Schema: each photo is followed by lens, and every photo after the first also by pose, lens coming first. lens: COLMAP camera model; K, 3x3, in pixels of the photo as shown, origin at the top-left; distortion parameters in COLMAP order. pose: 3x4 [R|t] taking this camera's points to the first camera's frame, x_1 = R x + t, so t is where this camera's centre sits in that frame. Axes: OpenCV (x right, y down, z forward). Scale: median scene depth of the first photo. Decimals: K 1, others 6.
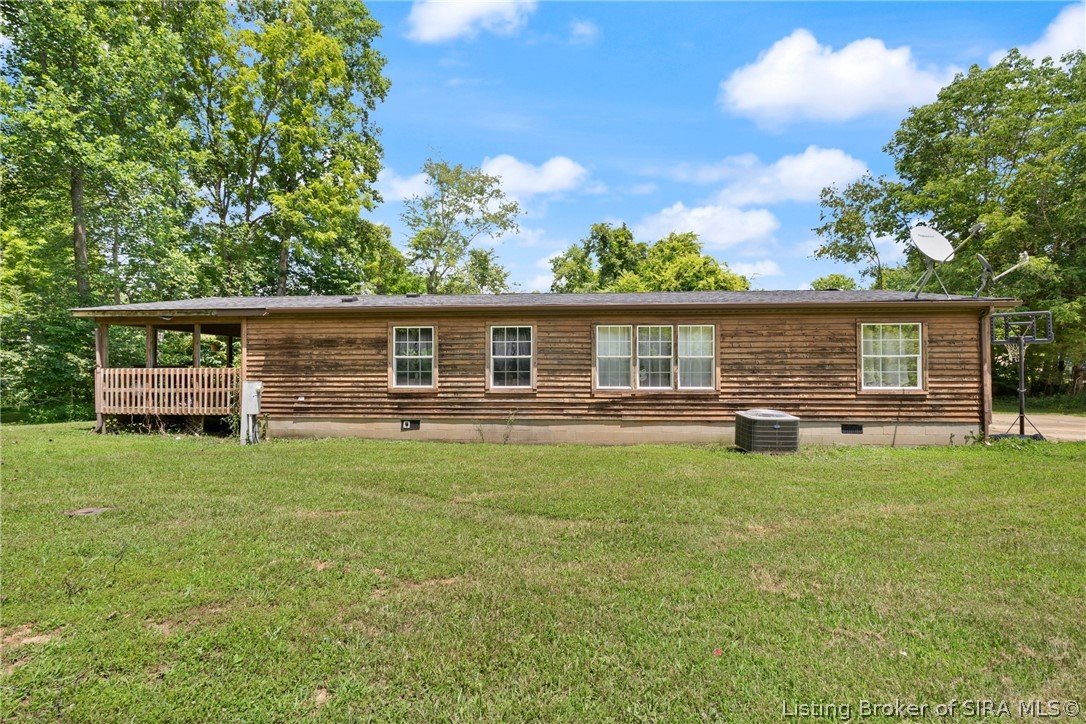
lens RADIAL K [[478.6, 0, 543.0], [0, 478.6, 362.0], [0, 0, 1]] dist [-0.001925, -0.000594]
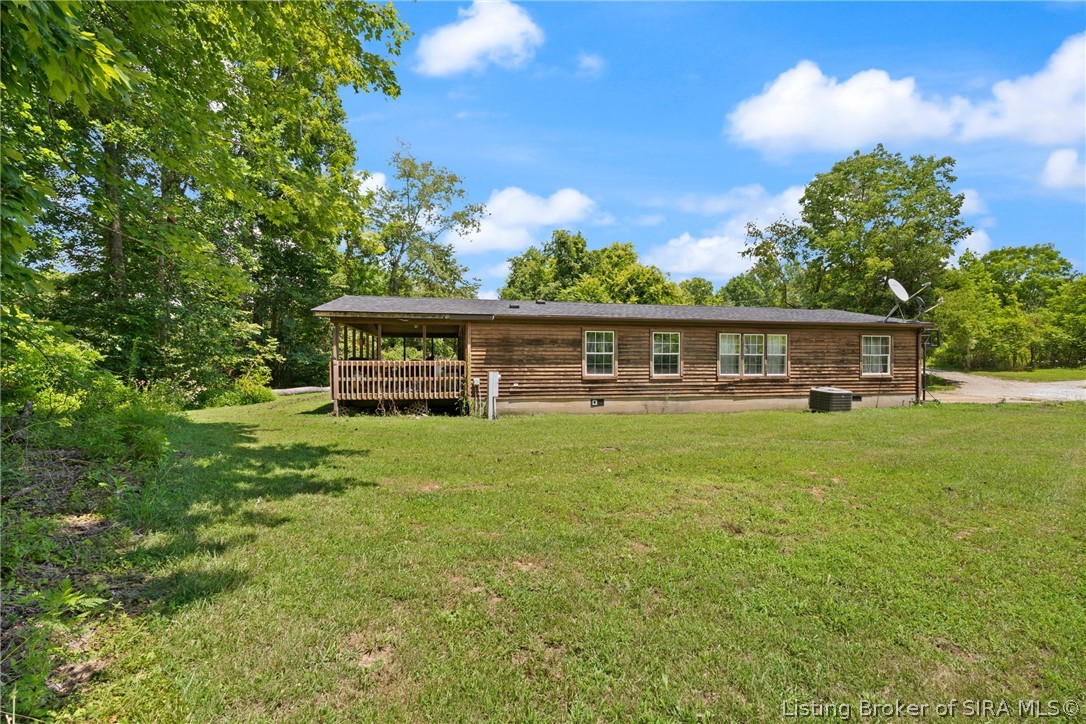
lens RADIAL K [[474.1, 0, 543.0], [0, 474.1, 362.0], [0, 0, 1]] dist [-0.017200, 0.000016]
pose [[0.963801, 0.001709, 0.266617, -0.792980], [-0.008169, 0.999699, 0.023121, -0.015617], [-0.266497, -0.024462, 0.963525, -0.270072]]
